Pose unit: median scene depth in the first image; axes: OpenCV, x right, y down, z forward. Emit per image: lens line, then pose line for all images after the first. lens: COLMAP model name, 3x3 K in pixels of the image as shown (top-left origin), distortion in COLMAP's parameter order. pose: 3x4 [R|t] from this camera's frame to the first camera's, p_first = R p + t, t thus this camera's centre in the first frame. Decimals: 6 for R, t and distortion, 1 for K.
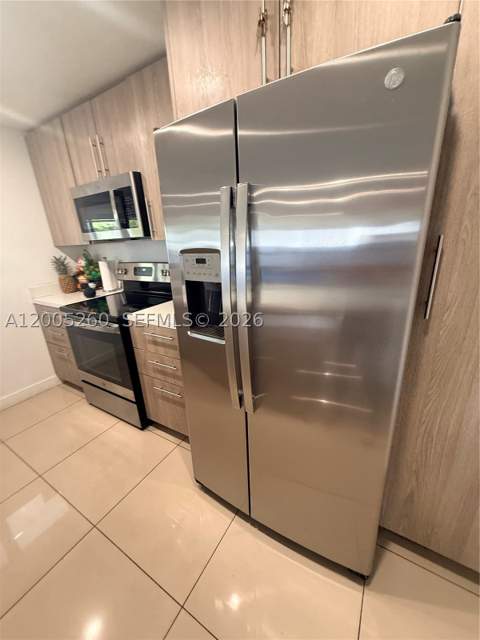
lens RADIAL K [[257.0, 0, 238.3], [0, 257.0, 318.9], [0, 0, 1]] dist [0.003166, 0.000038]
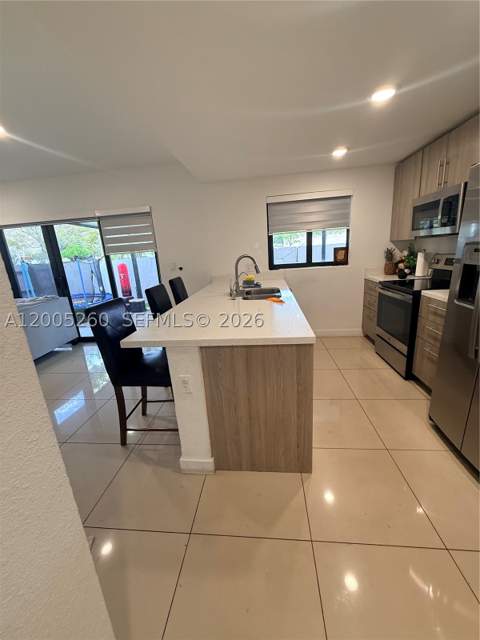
lens RADIAL K [[257.0, 0, 239.7], [0, 257.0, 318.1], [0, 0, 1]] dist [0.003166, 0.000038]
pose [[0.435039, 0.253642, -0.863948, 0.278669], [-0.240210, 0.957423, 0.160127, 0.103348], [0.867779, 0.137867, 0.477444, -0.361111]]
